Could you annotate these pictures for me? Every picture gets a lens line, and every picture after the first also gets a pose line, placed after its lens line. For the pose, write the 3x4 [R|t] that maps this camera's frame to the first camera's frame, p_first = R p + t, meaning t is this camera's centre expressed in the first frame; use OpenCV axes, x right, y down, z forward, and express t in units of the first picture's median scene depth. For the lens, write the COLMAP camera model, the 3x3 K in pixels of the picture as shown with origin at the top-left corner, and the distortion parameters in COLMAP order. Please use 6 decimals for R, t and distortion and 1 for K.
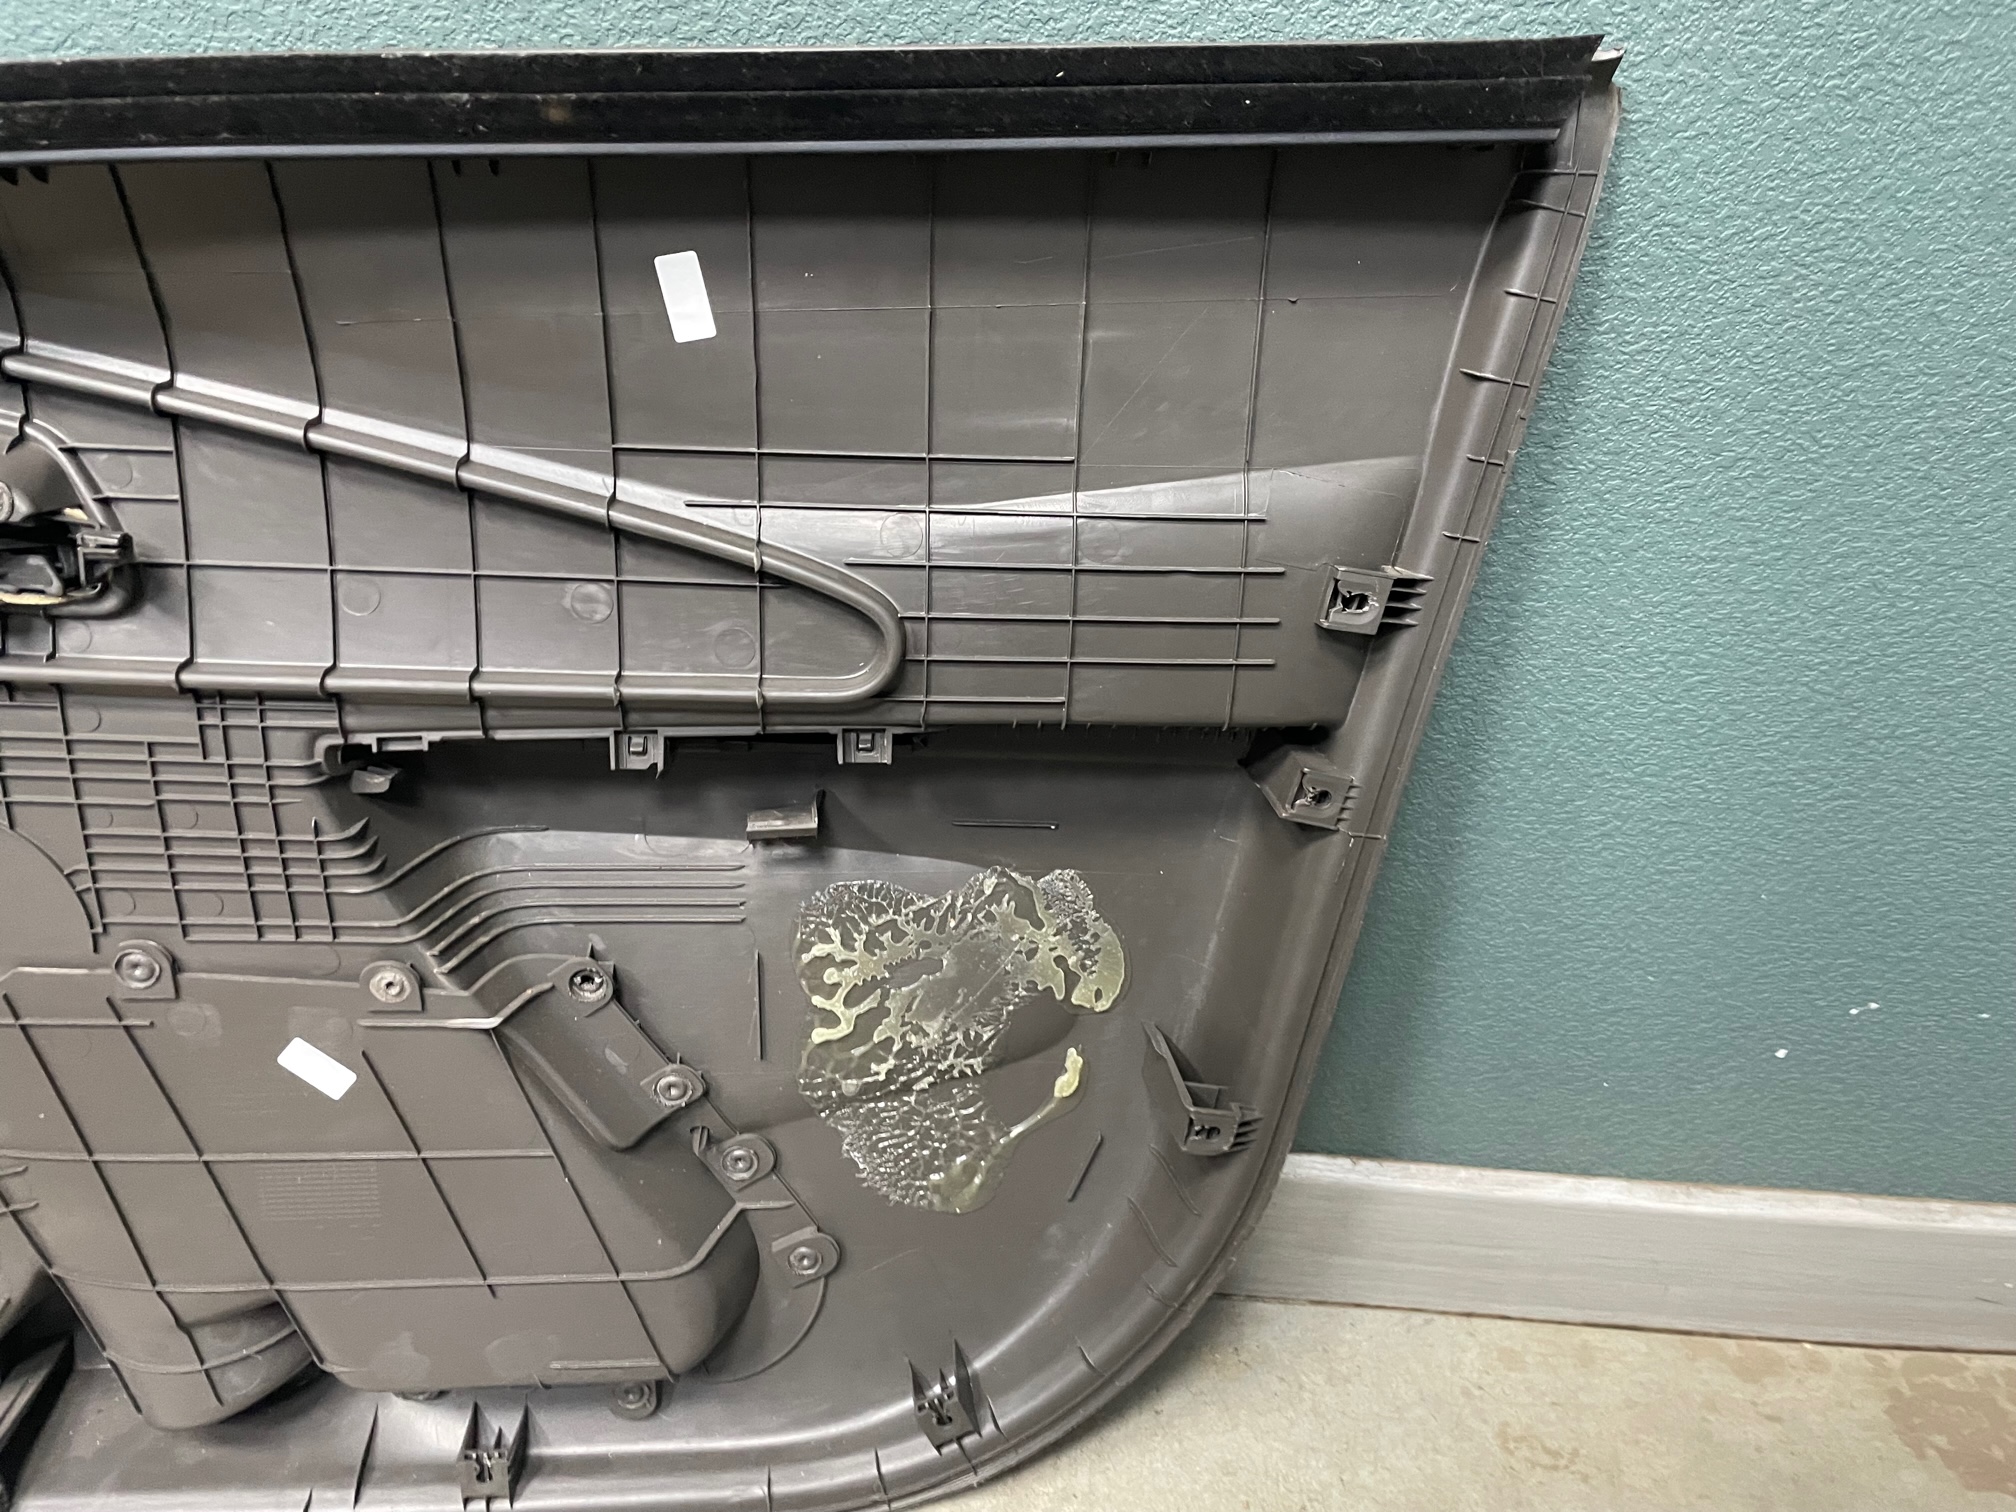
lens RADIAL K [[1537.8, 0, 999.7], [0, 1537.8, 730.1], [0, 0, 1]] dist [0.085414, -0.119943]
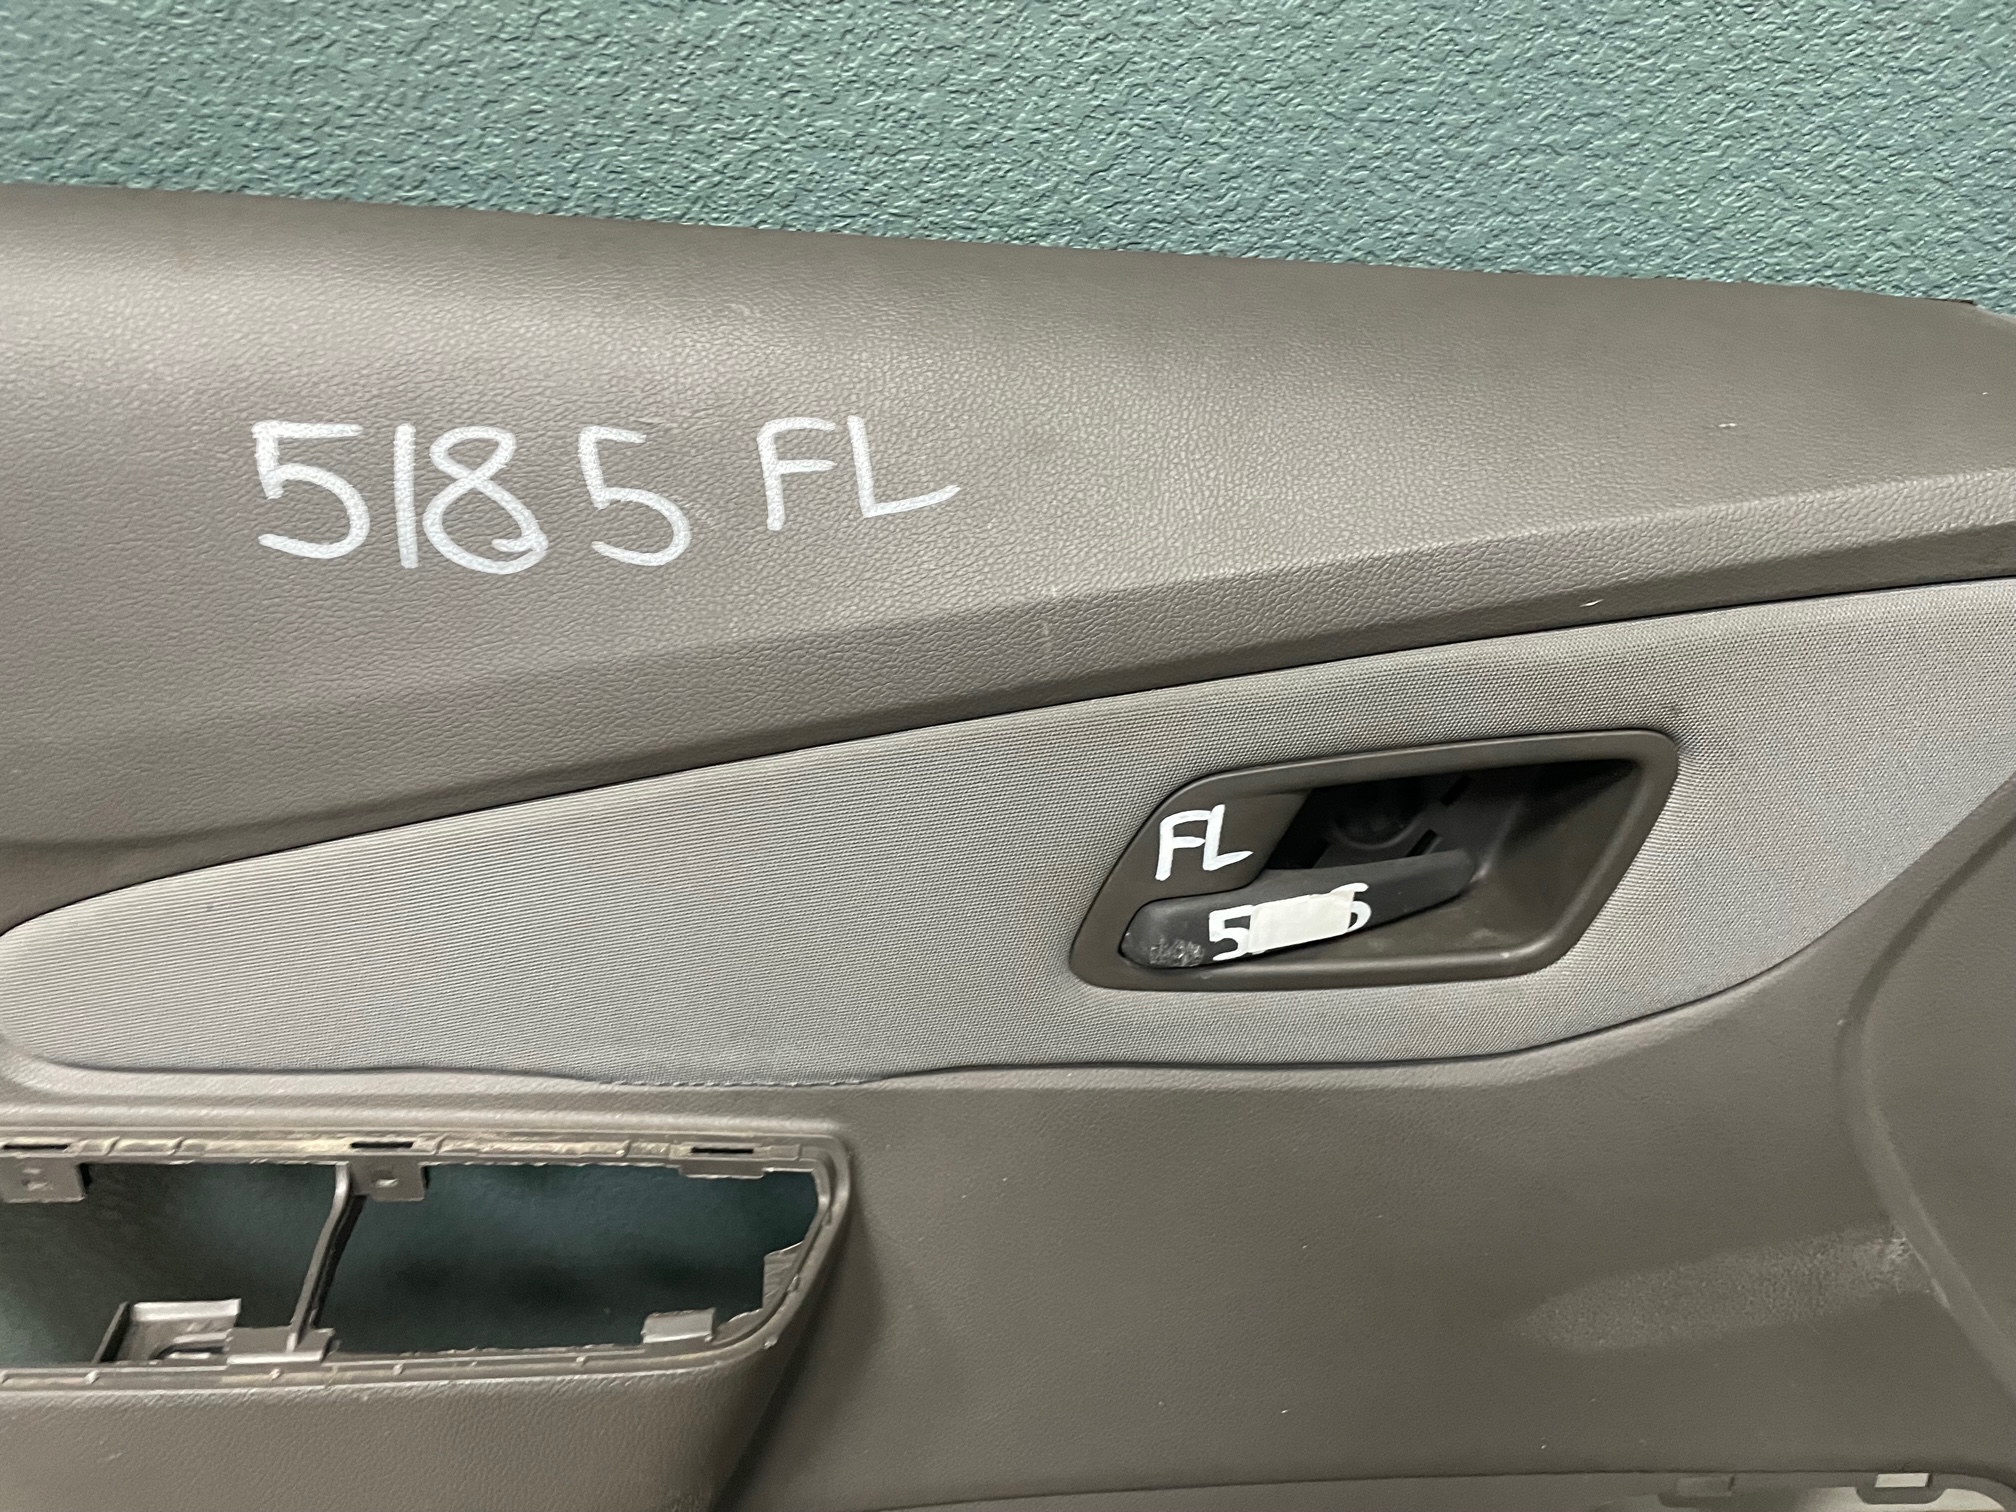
lens RADIAL K [[1537.8, 0, 1005.9], [0, 1537.8, 762.3], [0, 0, 1]] dist [0.085414, -0.119943]
pose [[0.996934, -0.051446, 0.058960, -0.186805], [0.048629, 0.997651, 0.048249, -0.136112], [-0.061304, -0.045234, 0.997094, 0.221007]]
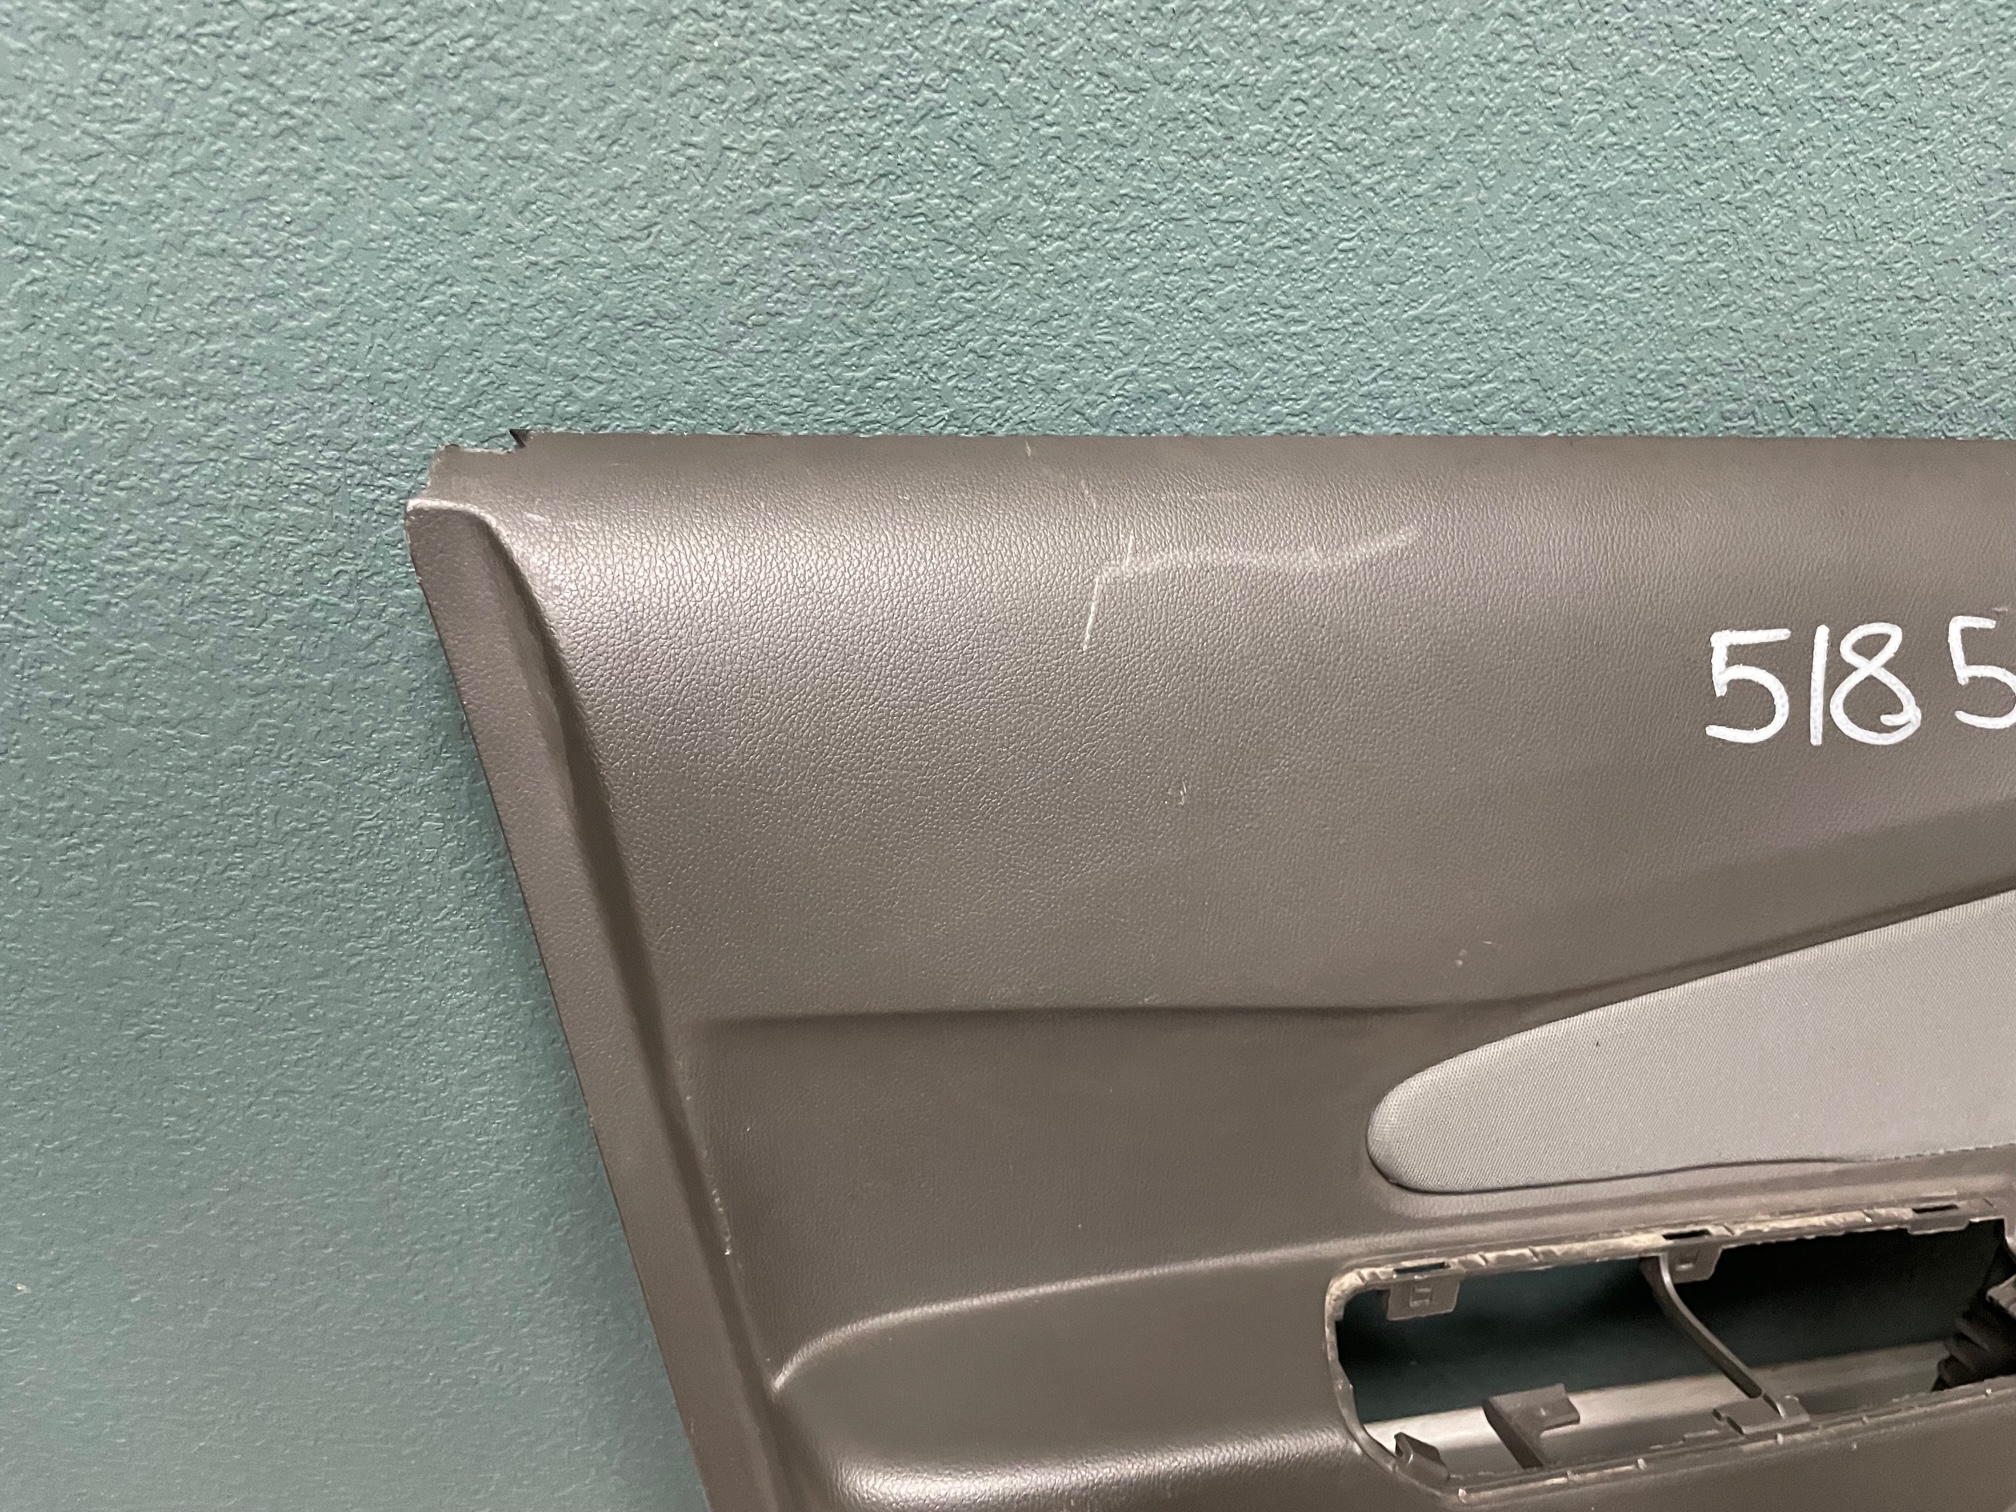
lens RADIAL K [[1537.8, 0, 993.2], [0, 1537.8, 752.5], [0, 0, 1]] dist [0.085414, -0.119943]
pose [[0.973913, -0.120654, 0.192188, -0.813064], [0.113306, 0.992360, 0.048820, -0.254401], [-0.196610, -0.025771, 0.980143, 0.213655]]
